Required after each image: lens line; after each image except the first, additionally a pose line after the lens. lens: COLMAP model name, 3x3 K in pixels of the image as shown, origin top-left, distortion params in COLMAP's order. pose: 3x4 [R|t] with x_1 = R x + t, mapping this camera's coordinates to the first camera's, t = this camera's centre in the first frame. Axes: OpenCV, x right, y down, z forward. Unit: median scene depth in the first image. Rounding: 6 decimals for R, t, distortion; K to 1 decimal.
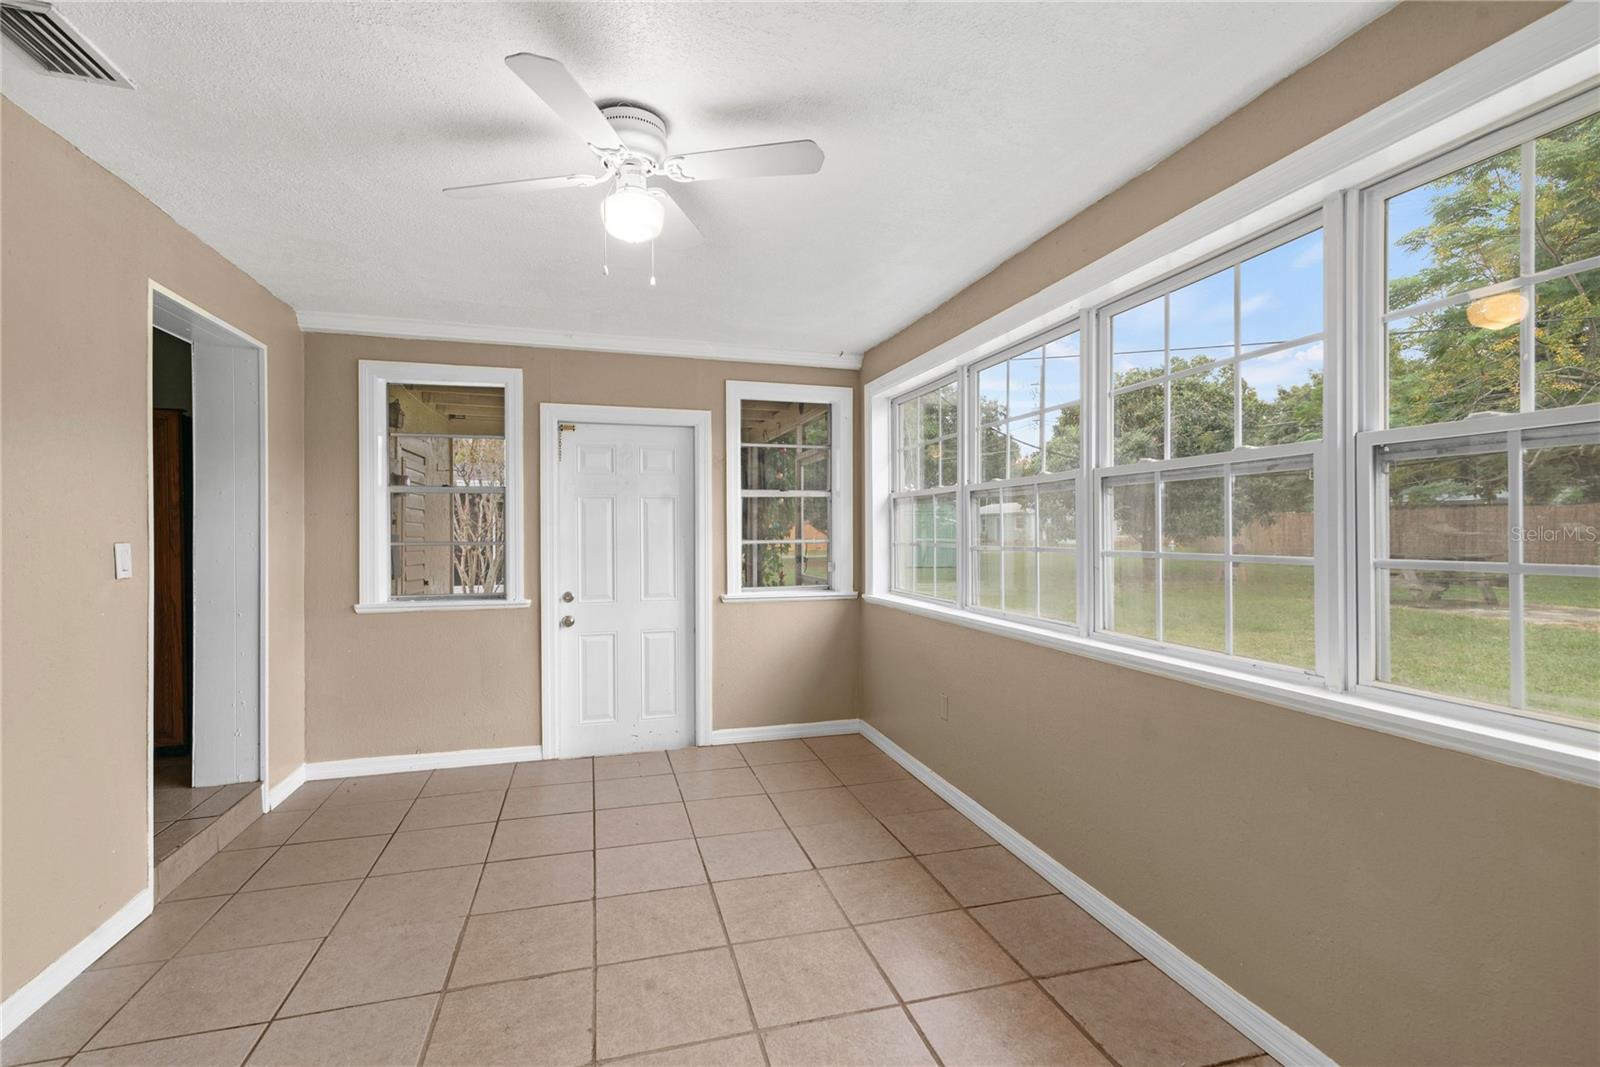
lens RADIAL K [[723.5, 0, 803.2], [0, 723.5, 531.2], [0, 0, 1]] dist [0.009122, -0.000939]
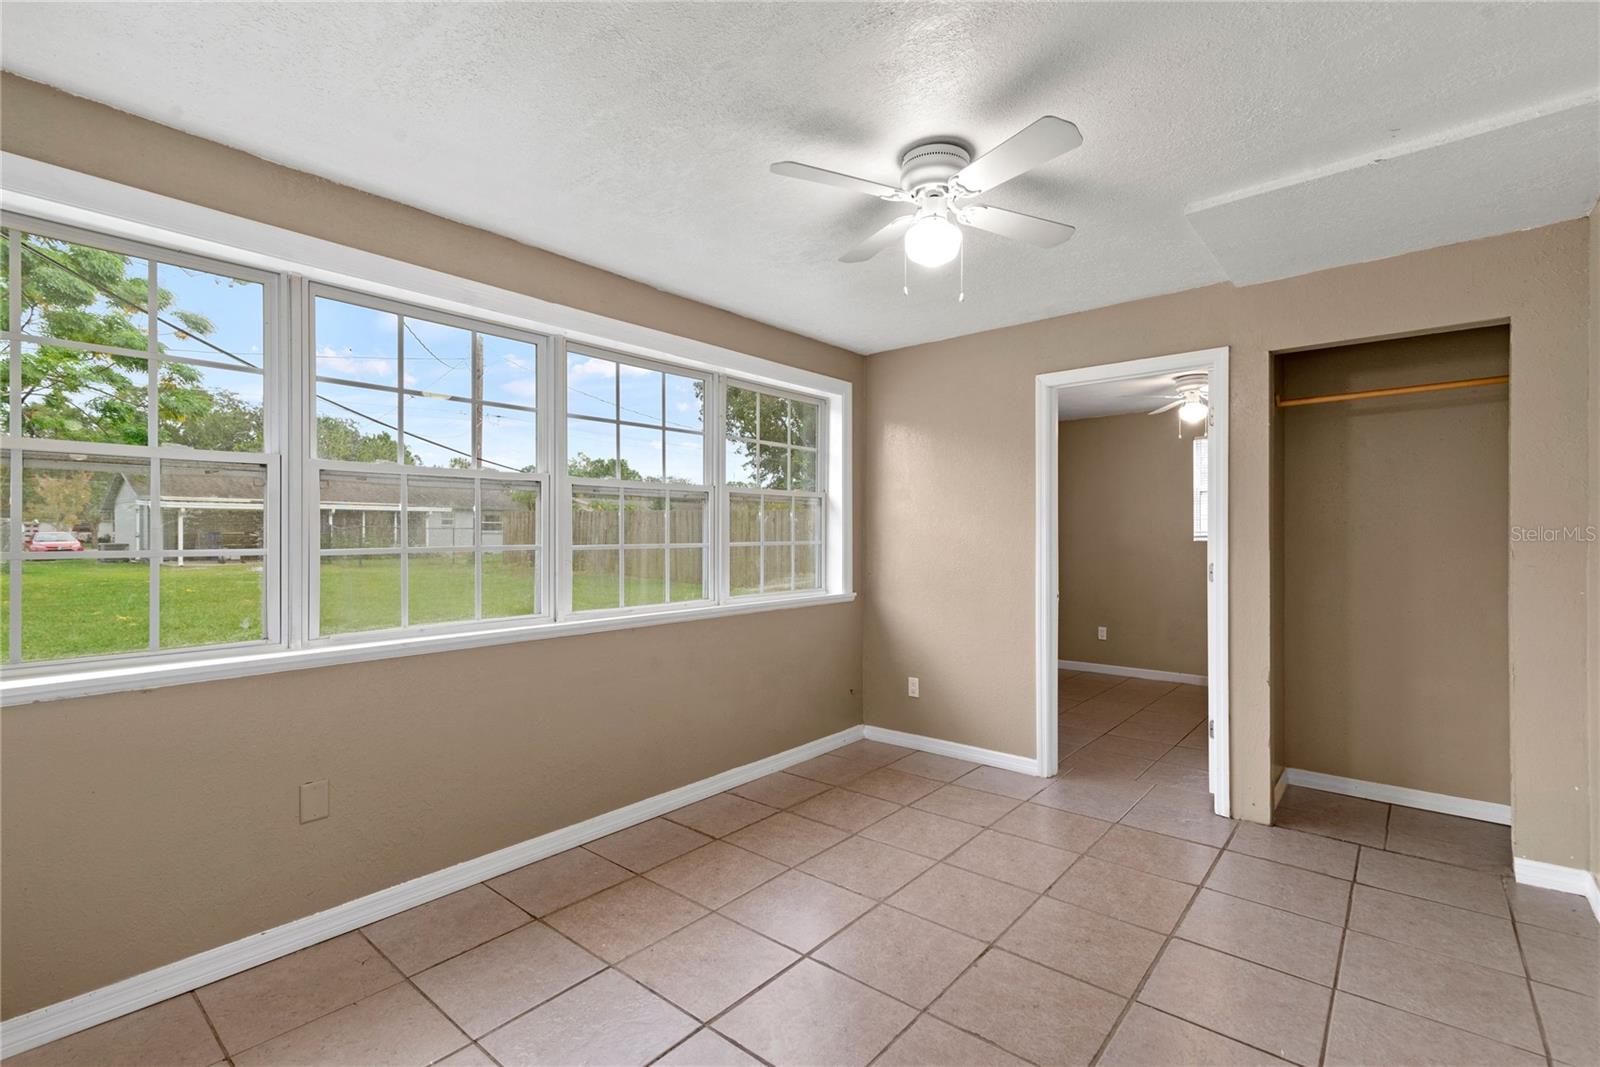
lens RADIAL K [[723.5, 0, 804.9], [0, 723.5, 535.0], [0, 0, 1]] dist [0.009122, -0.000939]
pose [[-0.564295, 0.002478, 0.825570, -0.957875], [0.005946, 0.999982, 0.001063, 0.013065], [-0.825552, 0.005509, -0.564299, 1.648249]]
